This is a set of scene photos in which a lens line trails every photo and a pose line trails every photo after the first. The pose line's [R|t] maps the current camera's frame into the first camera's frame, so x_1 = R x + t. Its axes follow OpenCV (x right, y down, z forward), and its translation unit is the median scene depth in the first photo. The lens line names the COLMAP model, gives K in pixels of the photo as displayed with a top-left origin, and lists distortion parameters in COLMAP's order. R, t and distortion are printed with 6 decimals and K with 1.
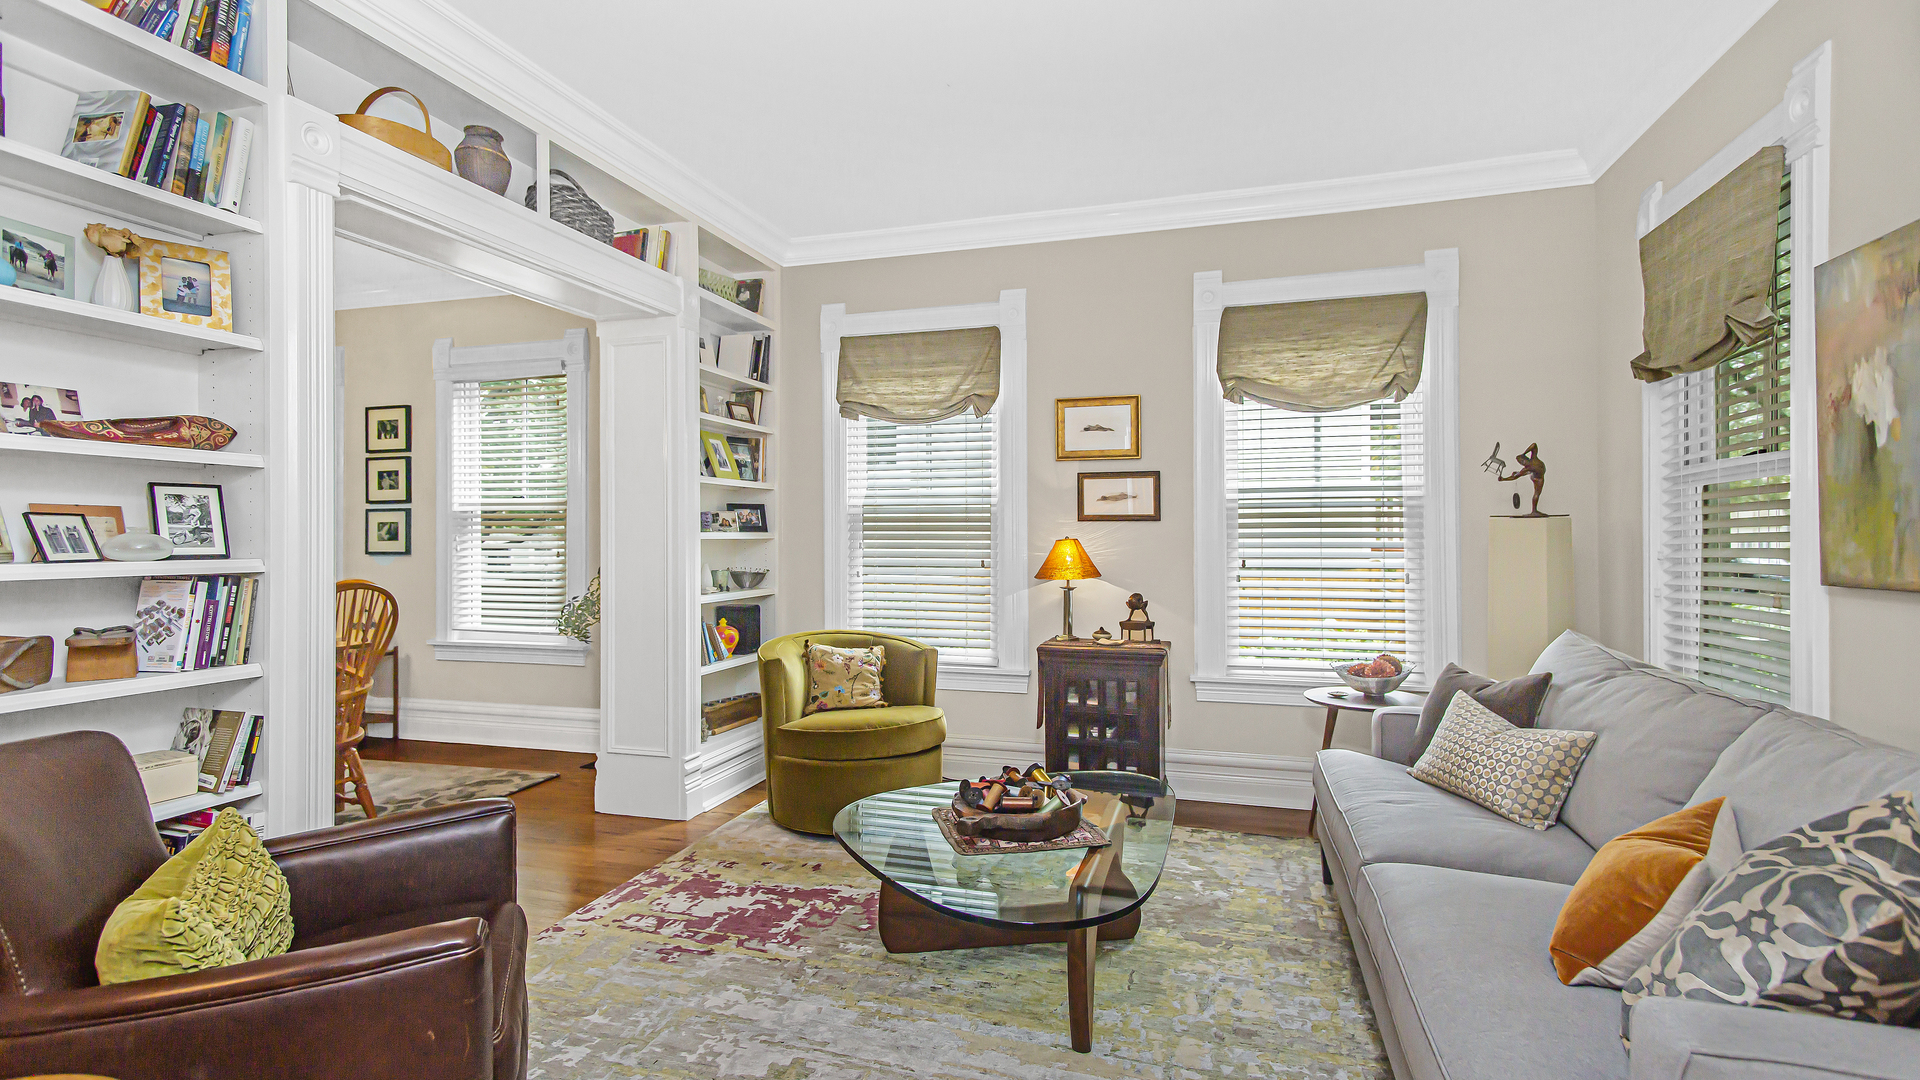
lens RADIAL K [[911.5, 0, 955.9], [0, 911.5, 534.4], [0, 0, 1]] dist [0.011579, -0.001320]
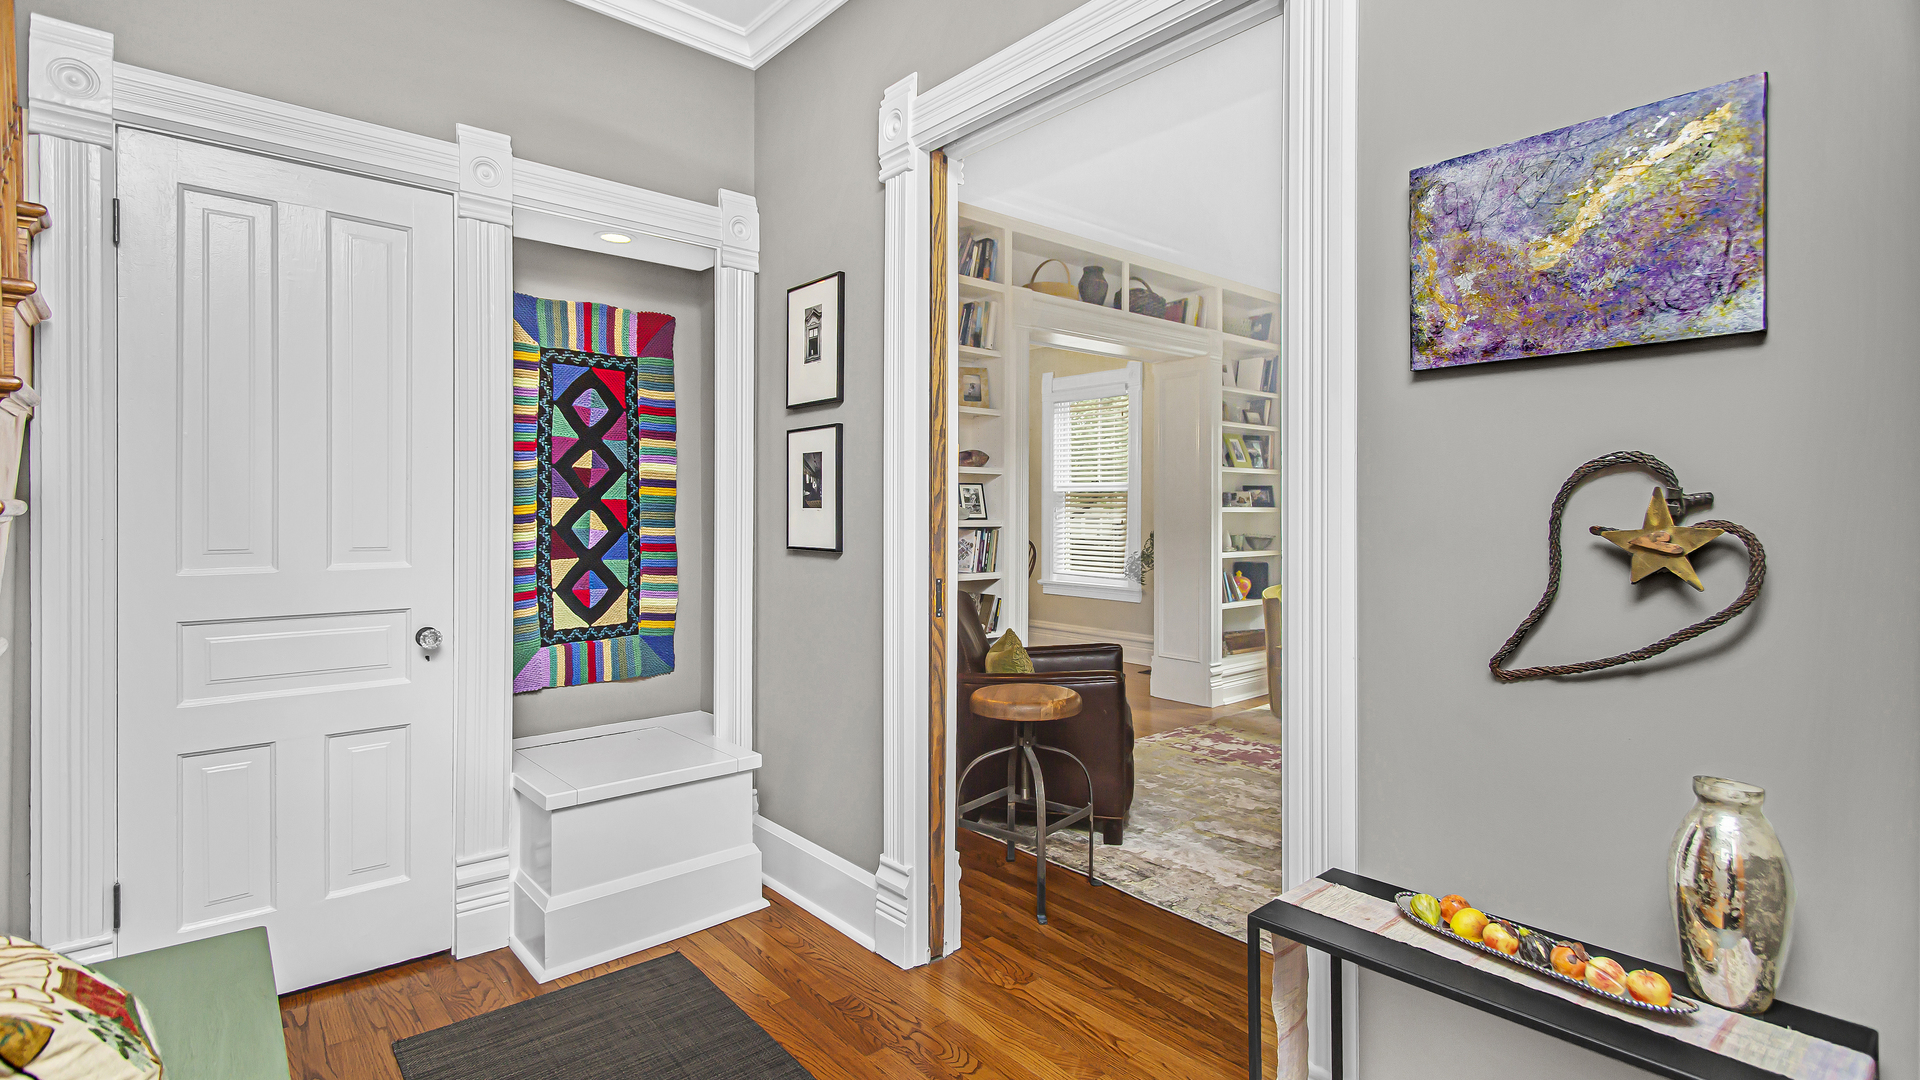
lens RADIAL K [[911.5, 0, 959.0], [0, 911.5, 508.8], [0, 0, 1]] dist [0.011579, -0.001320]
pose [[0.845933, 0.004846, -0.533266, 0.131947], [-0.004394, 0.999988, 0.002117, -0.001023], [0.533270, 0.000552, 0.845945, -0.422669]]
